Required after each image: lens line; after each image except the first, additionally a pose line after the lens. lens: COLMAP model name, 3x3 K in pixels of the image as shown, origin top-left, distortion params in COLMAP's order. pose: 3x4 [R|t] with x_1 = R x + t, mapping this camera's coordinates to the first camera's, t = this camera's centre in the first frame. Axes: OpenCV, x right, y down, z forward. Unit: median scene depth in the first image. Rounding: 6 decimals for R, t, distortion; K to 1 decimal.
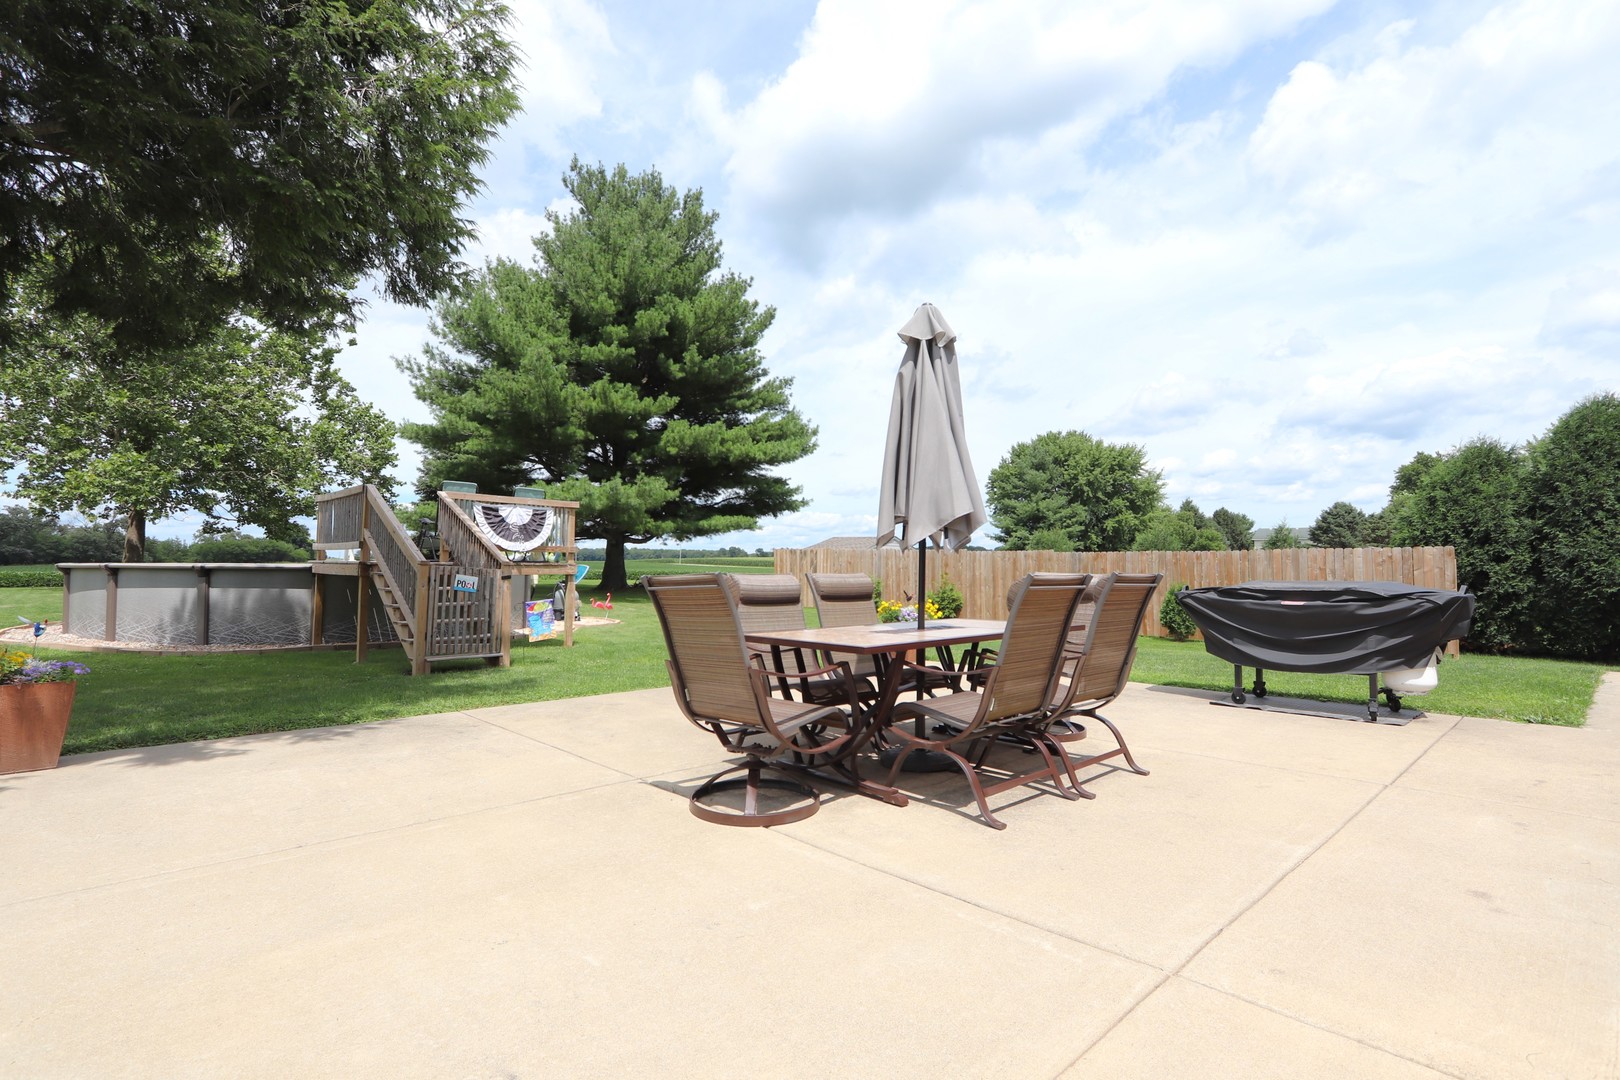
lens RADIAL K [[737.5, 0, 810.0], [0, 737.5, 540.0], [0, 0, 1]] dist [-0.000315, 0.000279]
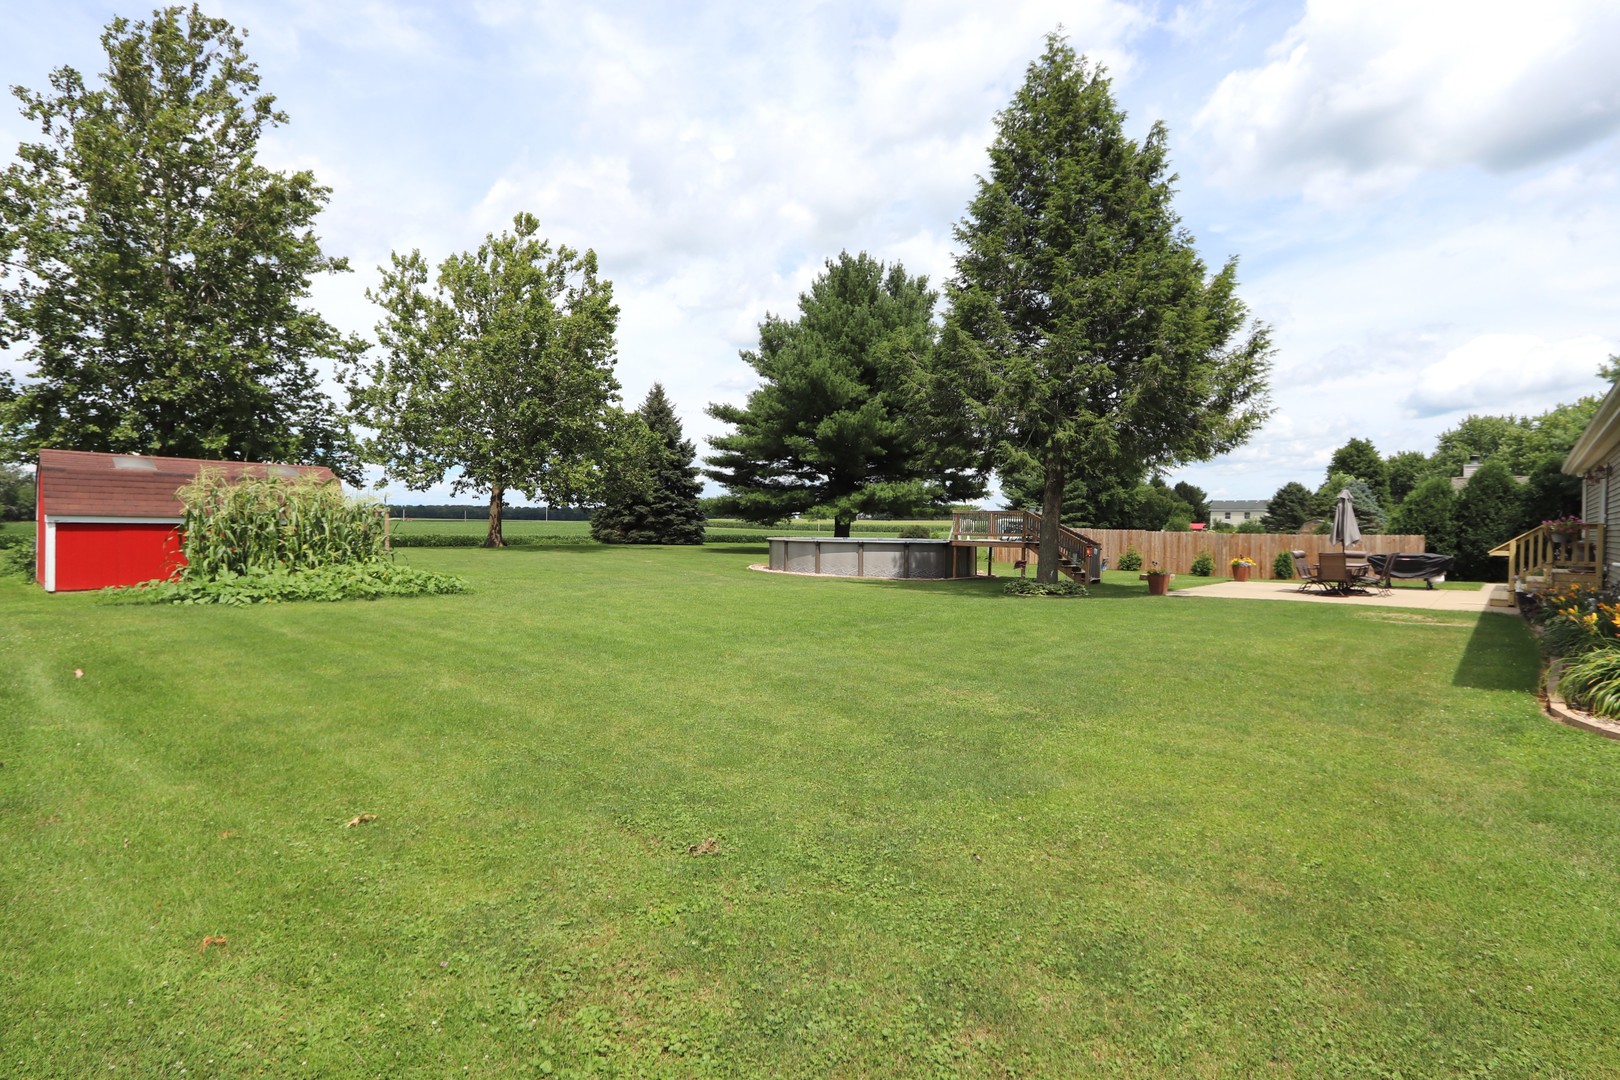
lens RADIAL K [[737.5, 0, 810.0], [0, 737.5, 540.0], [0, 0, 1]] dist [-0.000315, 0.000279]
pose [[0.997135, 0.006767, 0.075338, -0.911146], [-0.010727, 0.998575, 0.052279, -0.059907], [-0.074877, -0.052937, 0.995787, -0.855427]]
